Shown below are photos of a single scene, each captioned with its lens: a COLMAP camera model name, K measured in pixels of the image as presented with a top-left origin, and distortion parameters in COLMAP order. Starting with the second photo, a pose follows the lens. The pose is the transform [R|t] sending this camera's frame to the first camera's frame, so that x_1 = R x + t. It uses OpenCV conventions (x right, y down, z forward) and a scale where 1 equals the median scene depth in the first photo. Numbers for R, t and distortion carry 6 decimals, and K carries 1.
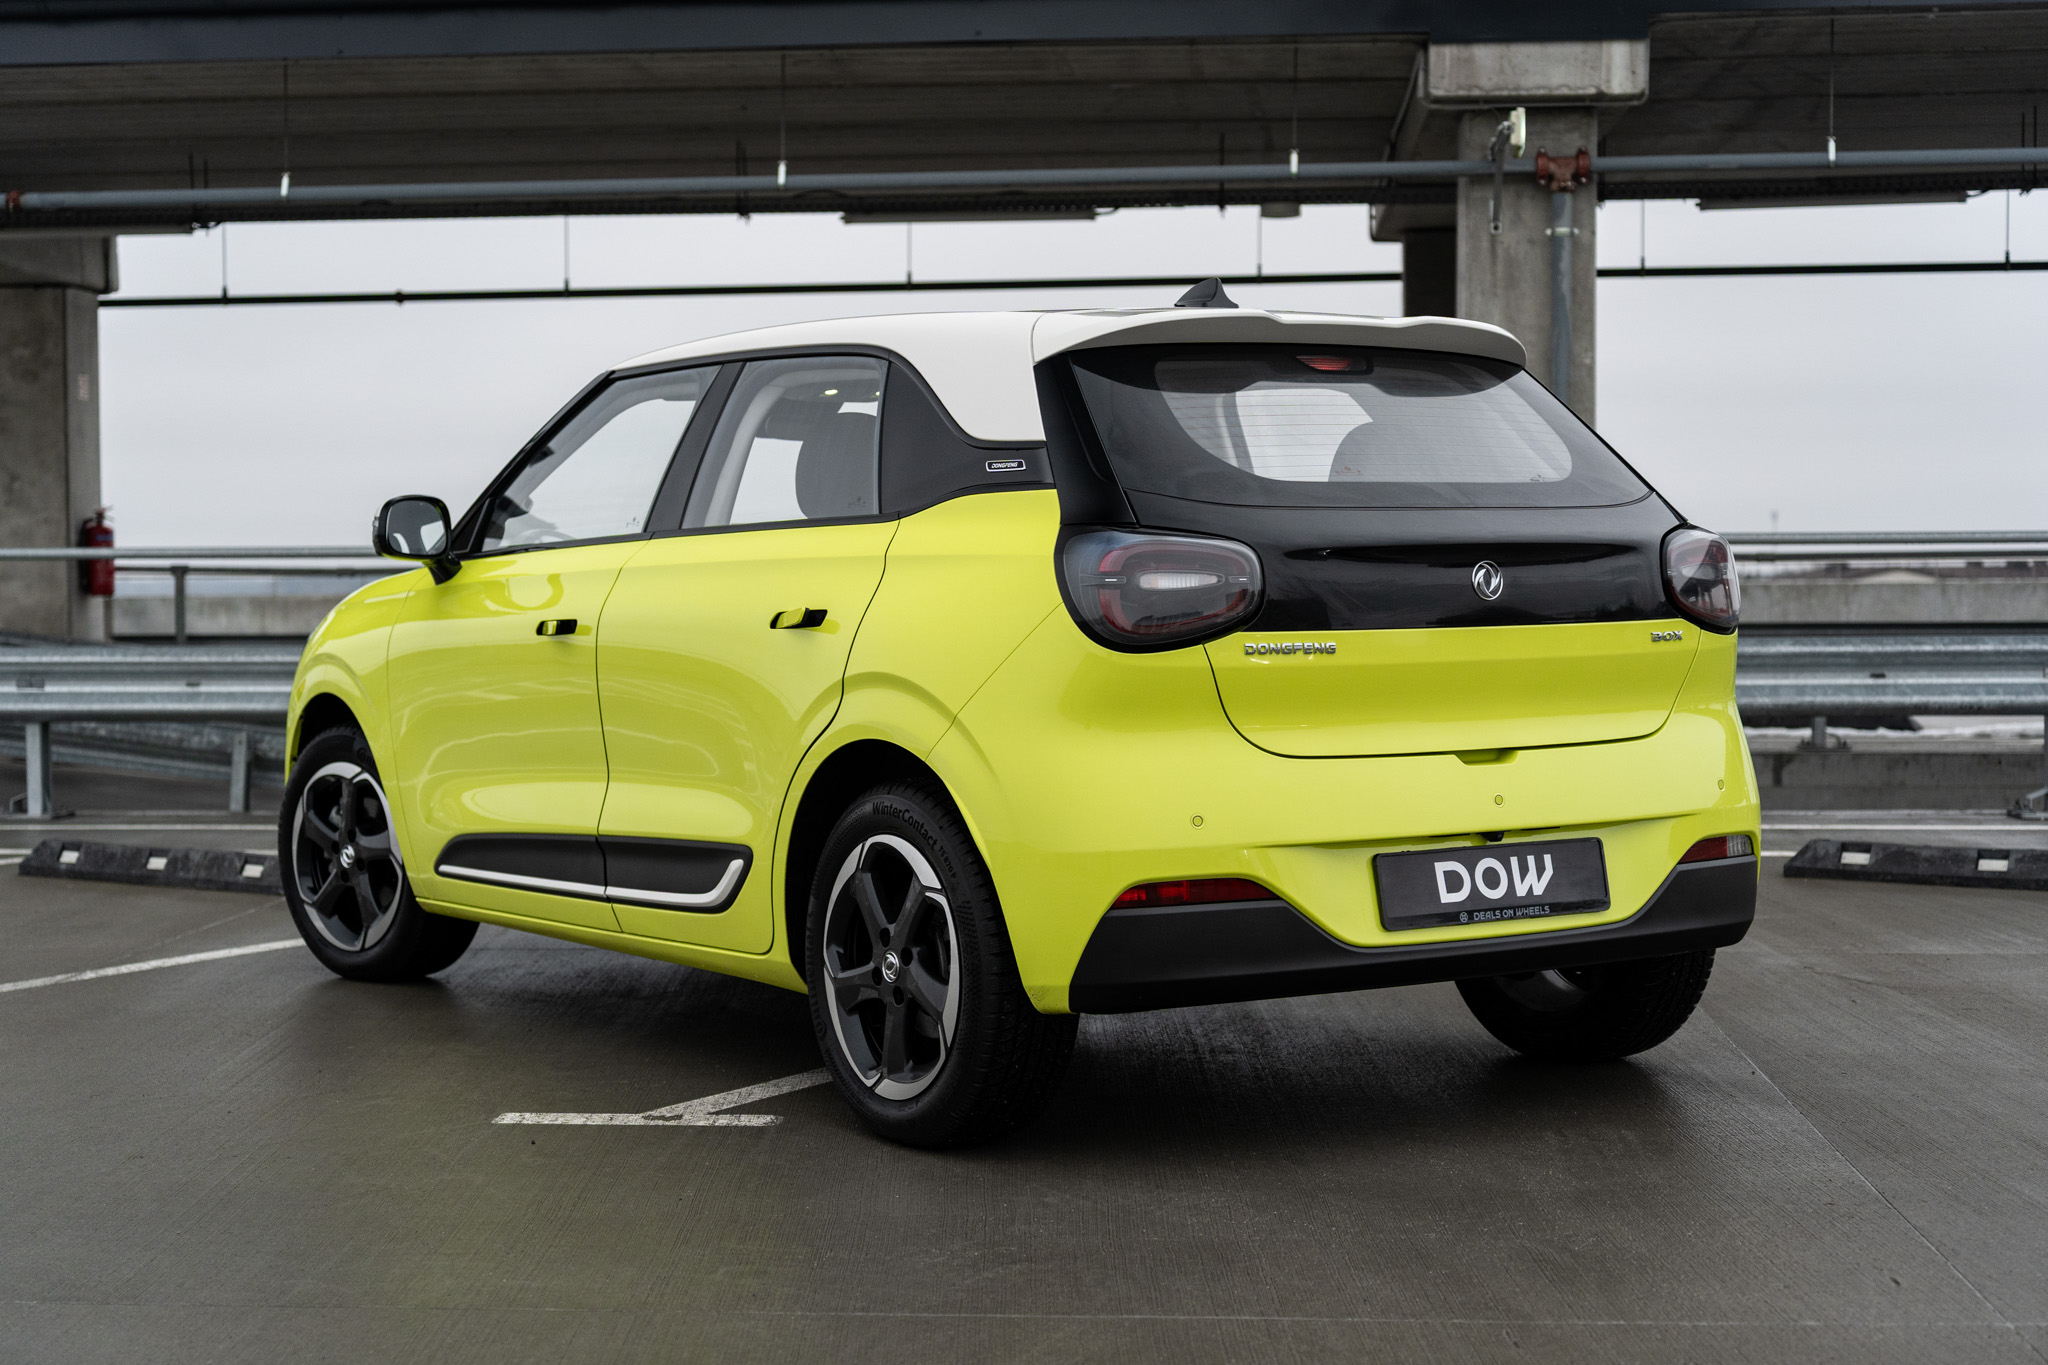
lens RADIAL K [[3093.8, 0, 992.9], [0, 3093.8, 682.0], [0, 0, 1]] dist [0.019582, 0.000000]
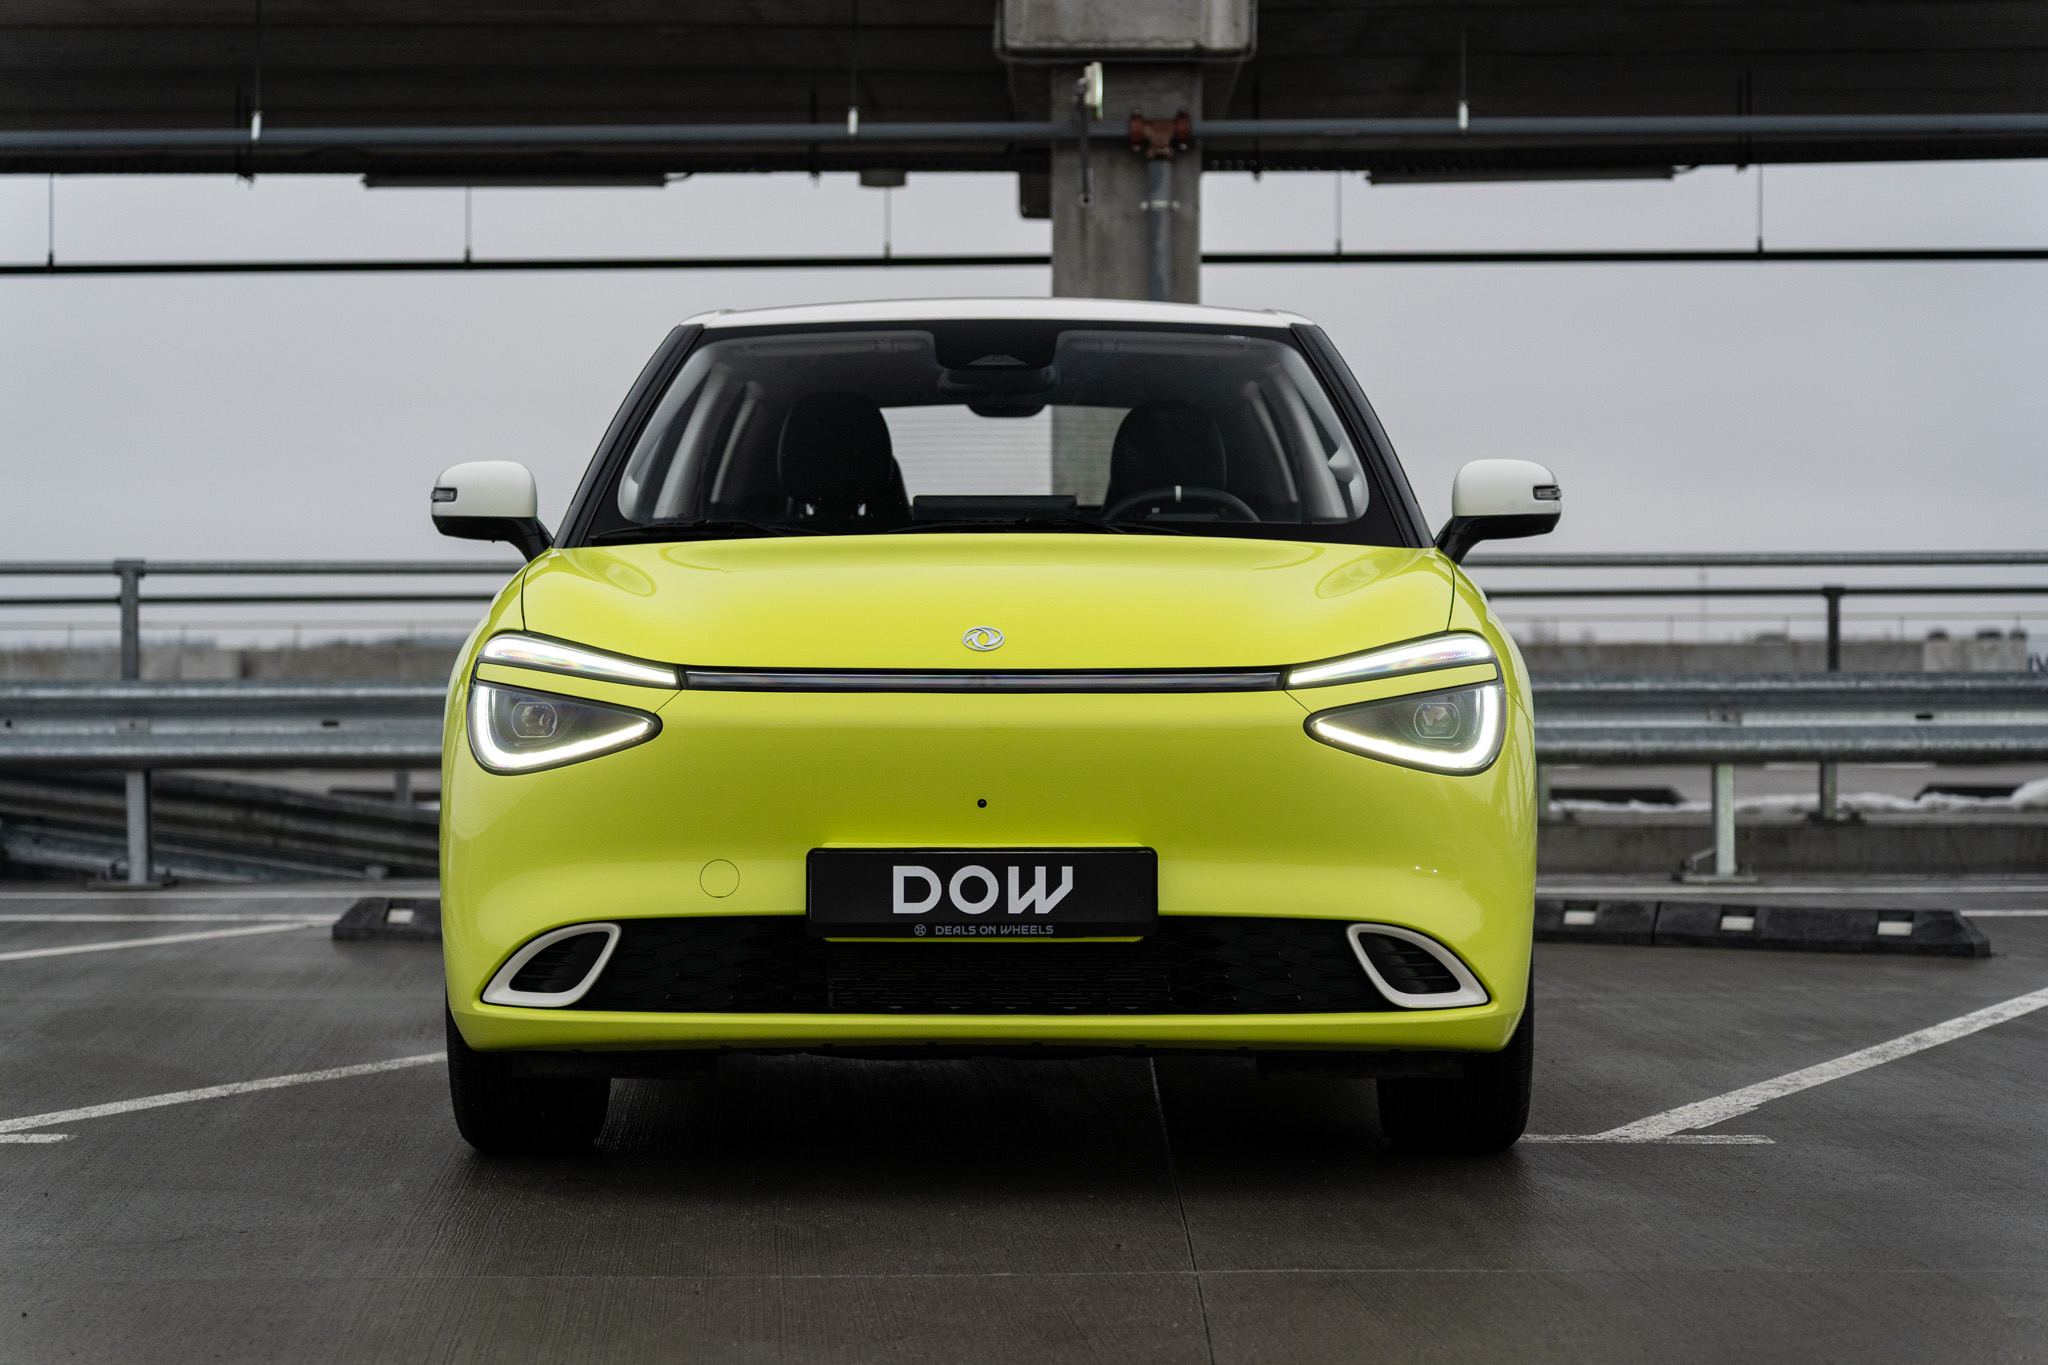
lens RADIAL K [[3965.0, 0, 988.5], [0, 3965.0, 695.2], [0, 0, 1]] dist [0.017389, 0.000000]
pose [[0.997722, 0.003167, 0.067390, 0.060832], [-0.001631, 0.999738, -0.022825, 0.017232], [-0.067444, 0.022663, 0.997466, -0.102312]]
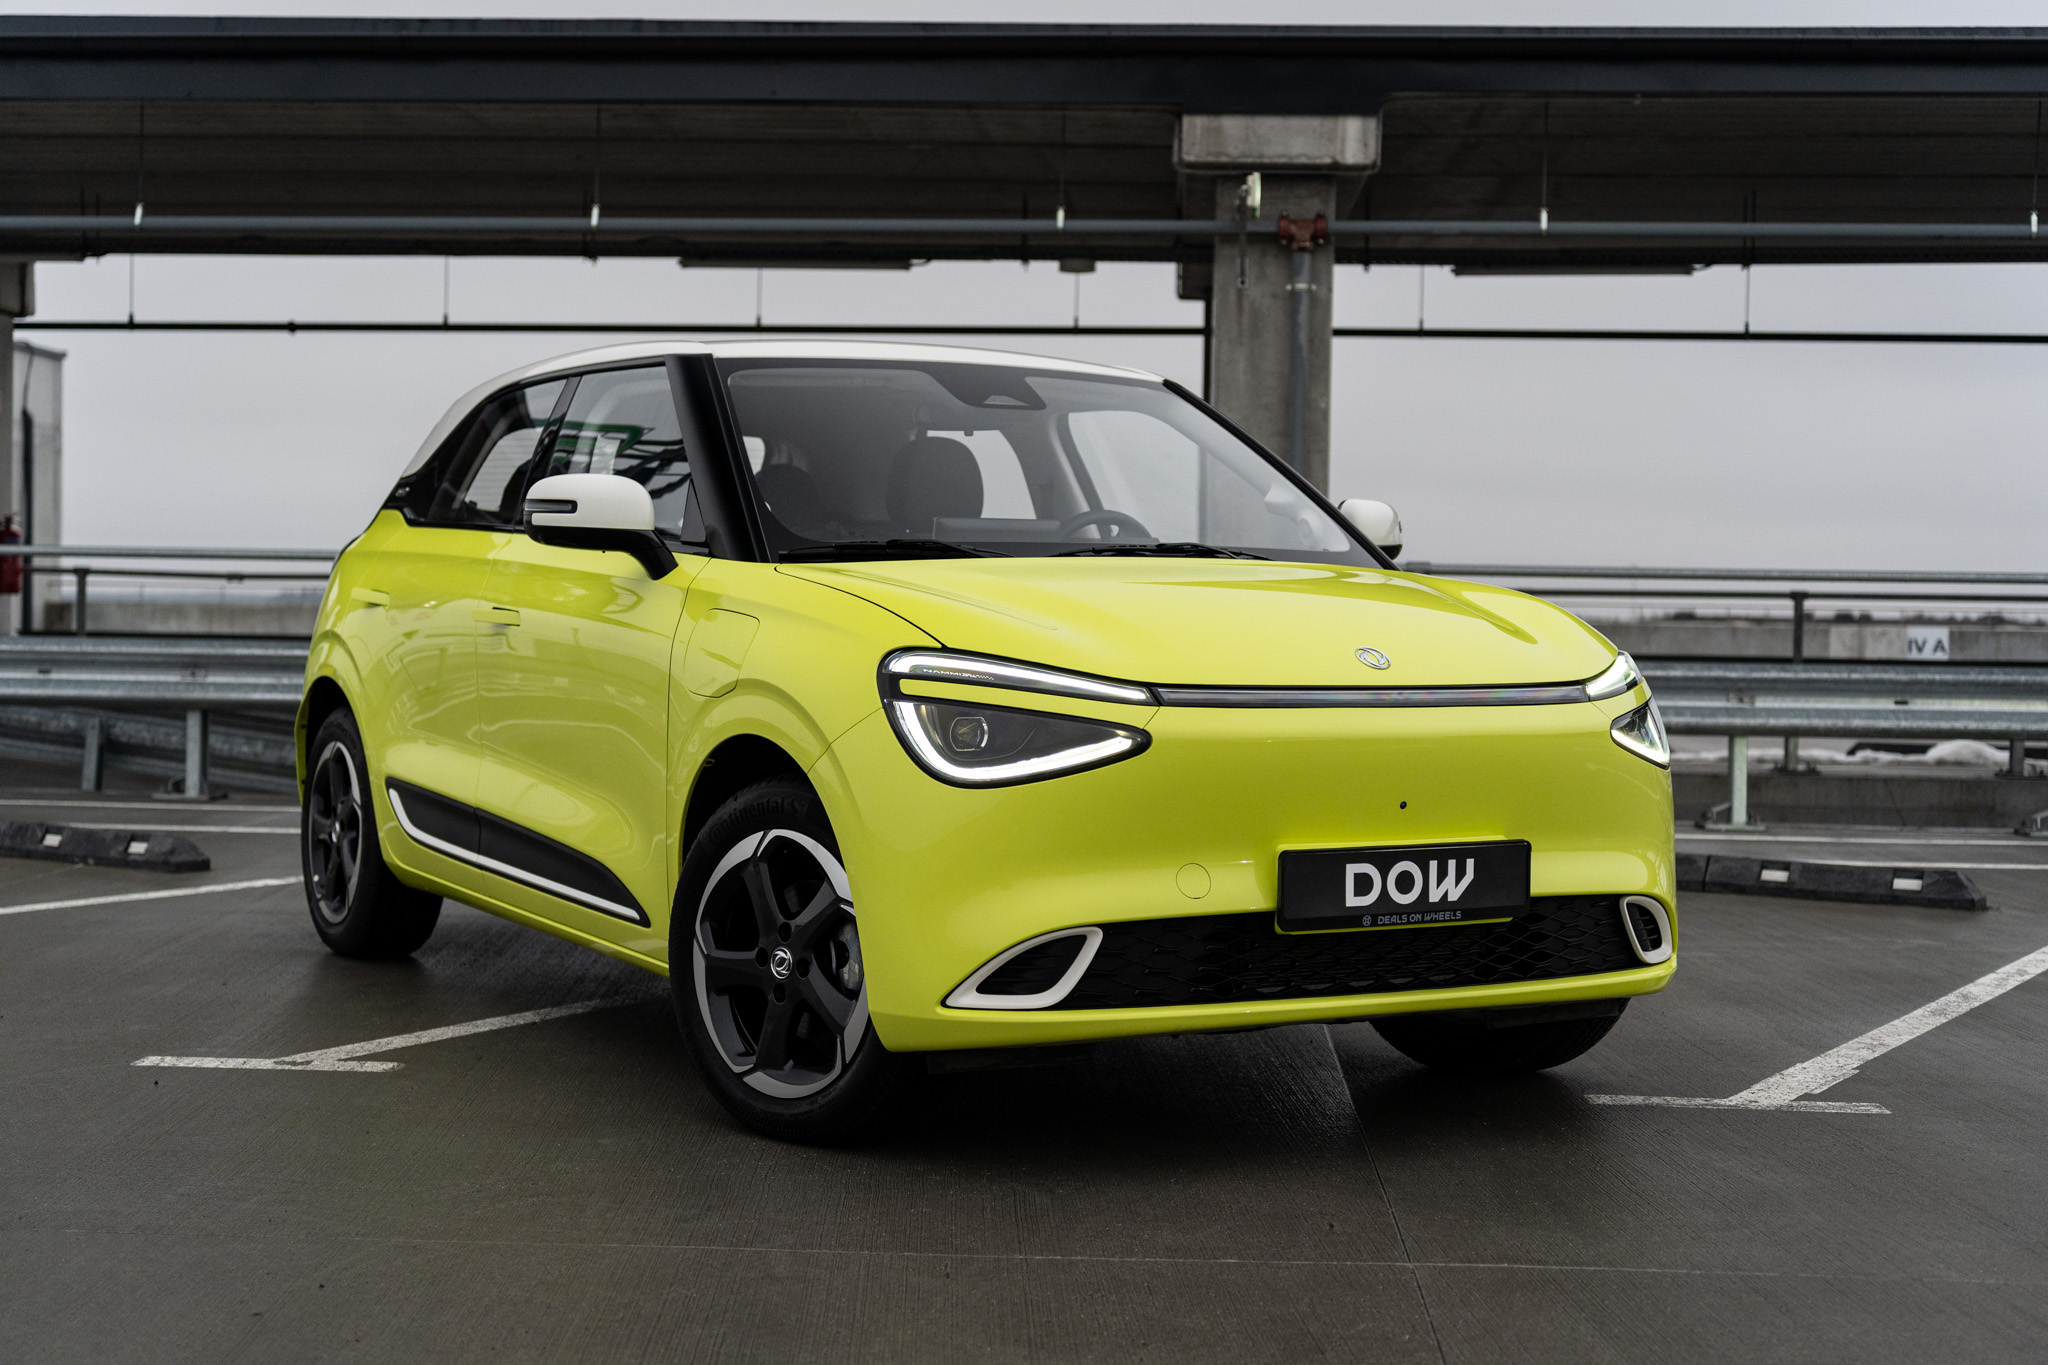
lens RADIAL K [[2803.4, 0, 1009.5], [0, 2803.4, 665.8], [0, 0, 1]] dist [0.015905, 0.000000]
pose [[0.999364, 0.022305, 0.027838, 0.054880], [-0.021921, 0.999661, -0.014018, 0.005368], [-0.028142, 0.013399, 0.999514, 0.007306]]
